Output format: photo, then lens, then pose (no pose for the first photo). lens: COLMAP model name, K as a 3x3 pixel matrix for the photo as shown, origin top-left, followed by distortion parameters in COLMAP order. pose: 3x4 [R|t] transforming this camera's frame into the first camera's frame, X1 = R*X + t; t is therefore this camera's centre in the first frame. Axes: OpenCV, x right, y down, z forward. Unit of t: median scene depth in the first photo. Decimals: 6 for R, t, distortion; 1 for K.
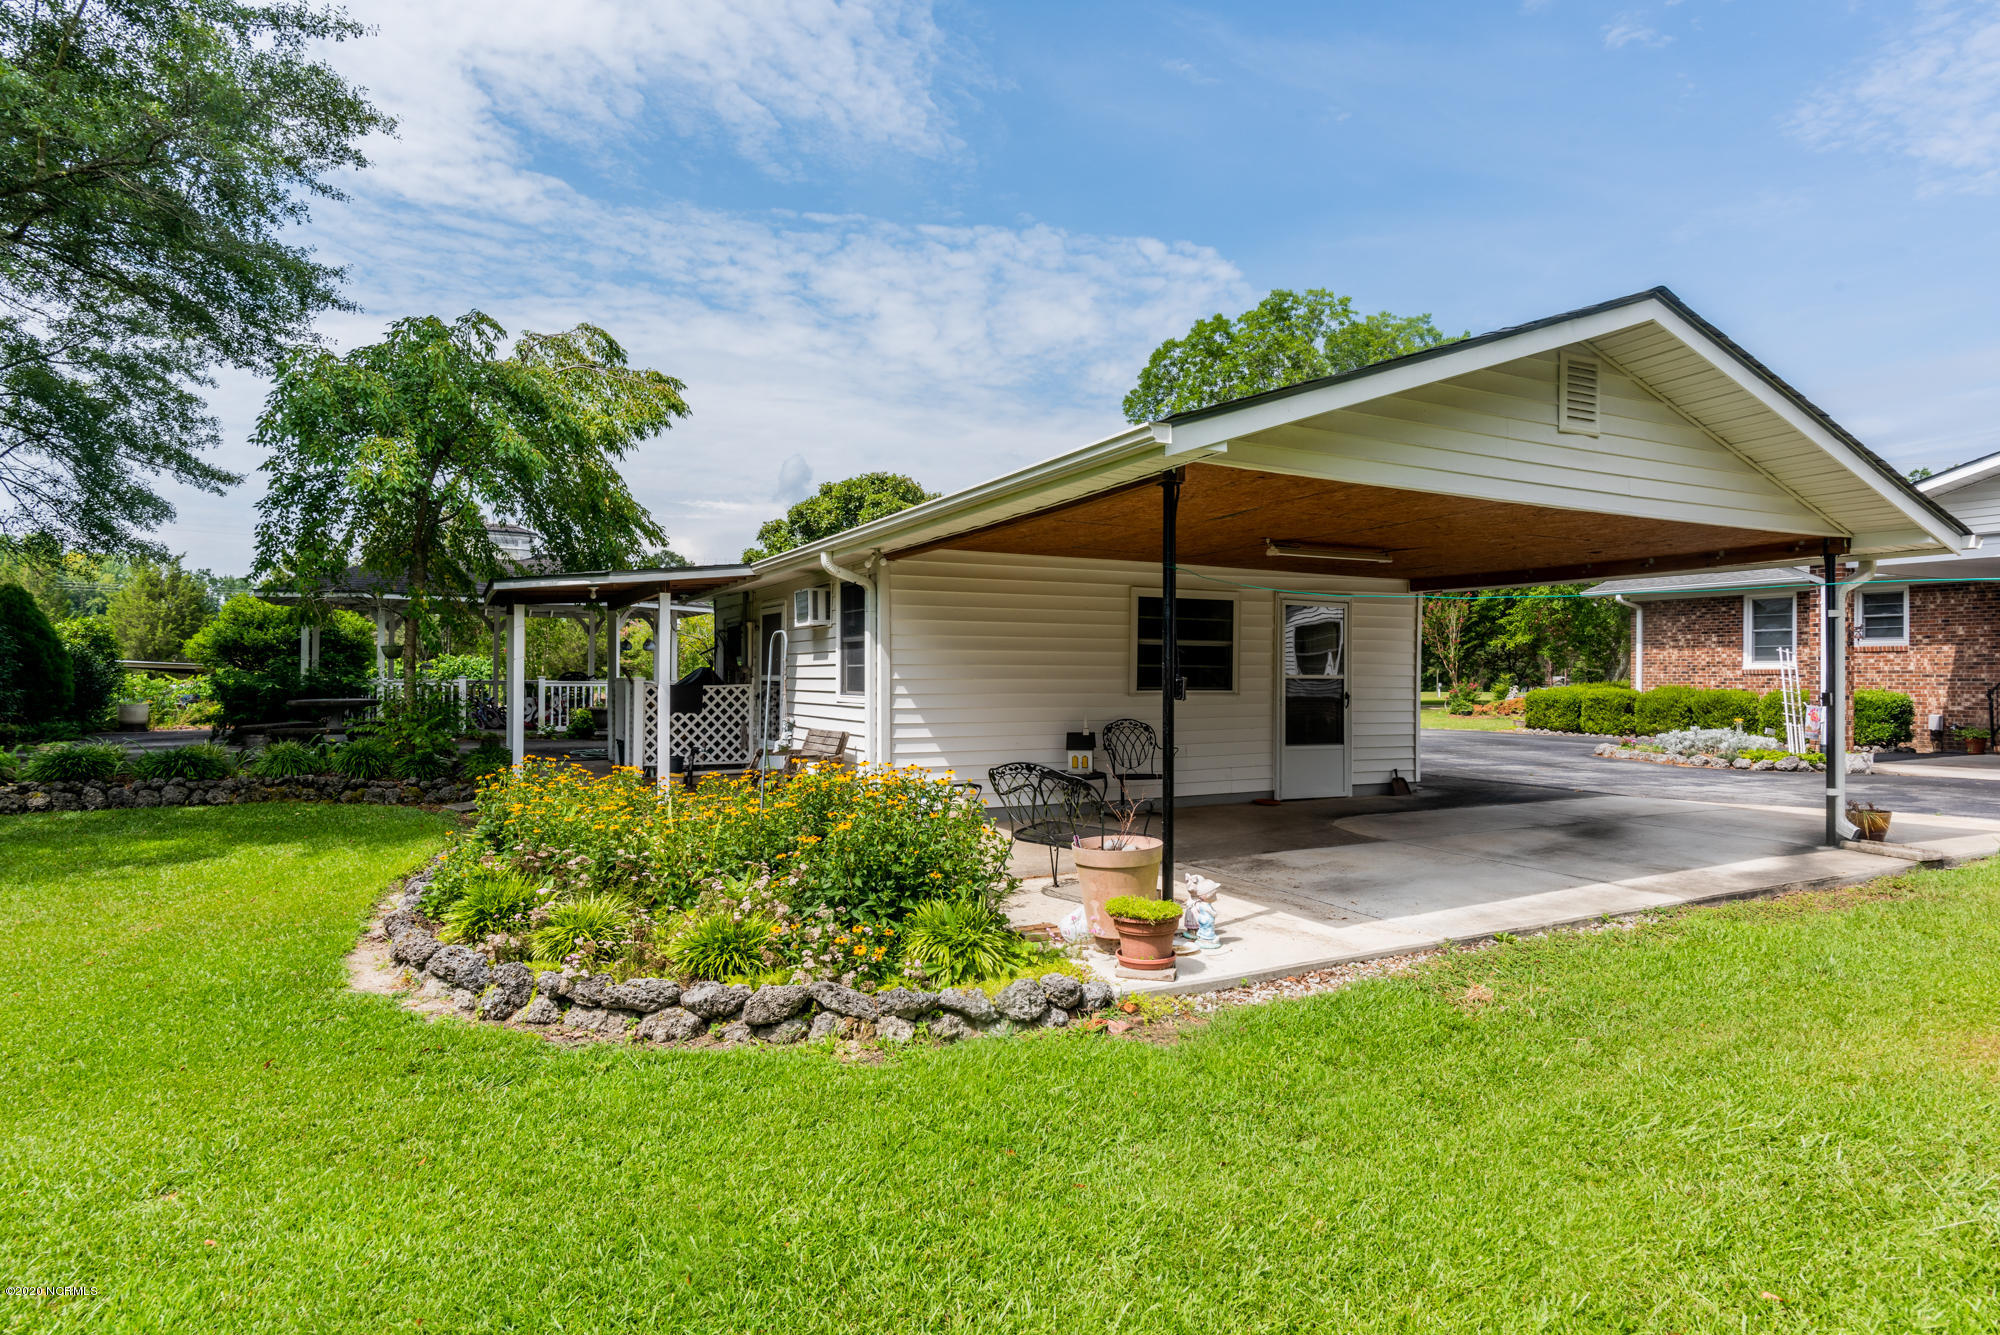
lens RADIAL K [[1131.1, 0, 998.9], [0, 1131.1, 671.7], [0, 0, 1]] dist [-0.002675, -0.000048]
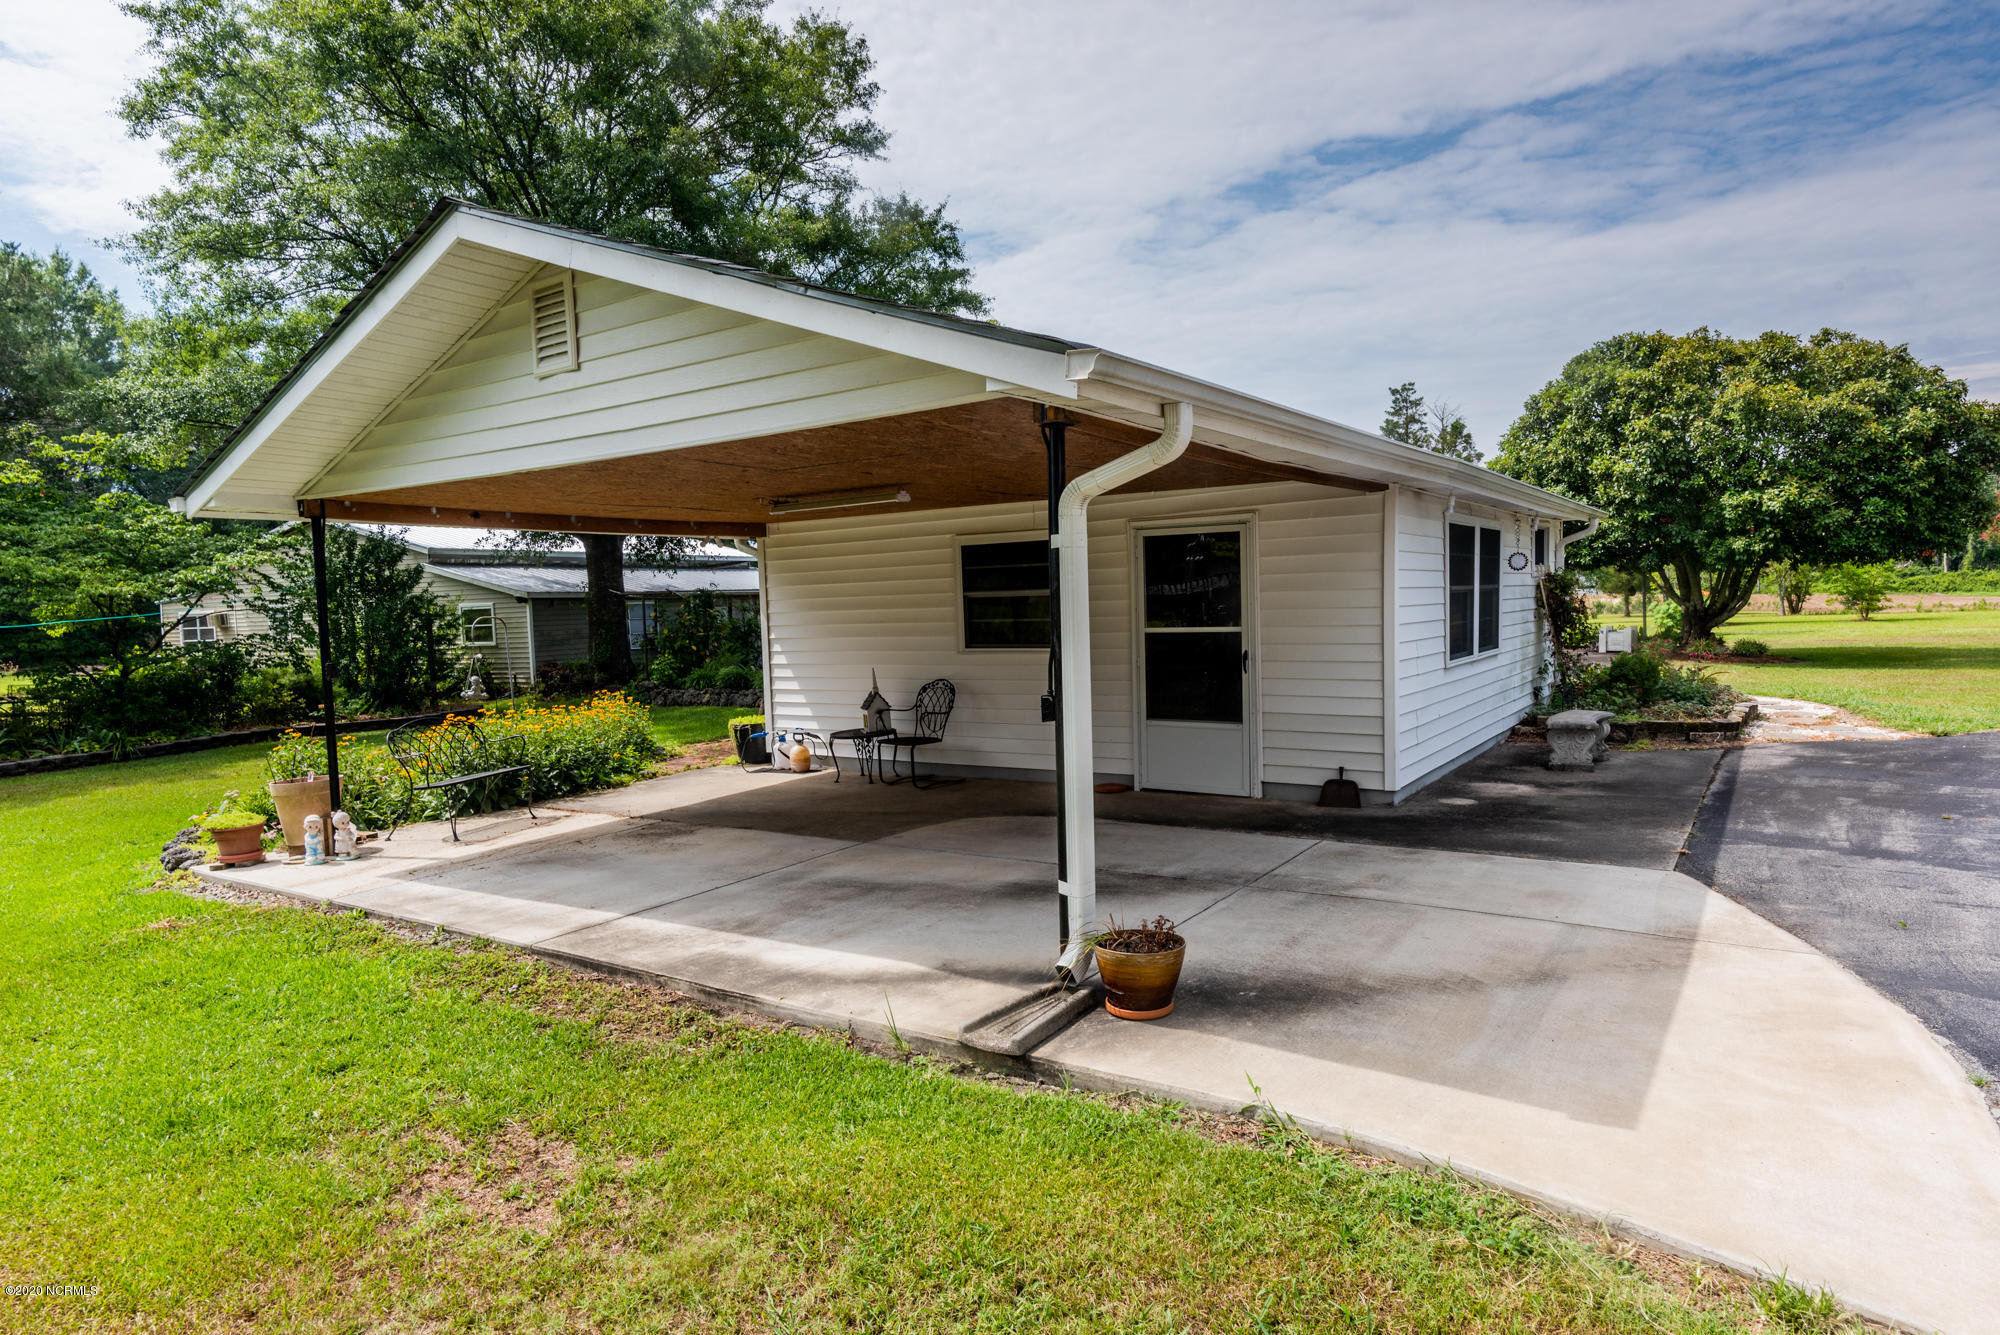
lens RADIAL K [[1131.1, 0, 1001.3], [0, 1131.1, 665.7], [0, 0, 1]] dist [-0.002675, -0.000048]
pose [[0.484547, 0.029519, -0.874267, 0.920333], [0.036475, 0.997879, 0.053909, -0.017356], [0.874005, -0.058010, 0.482442, 0.565020]]
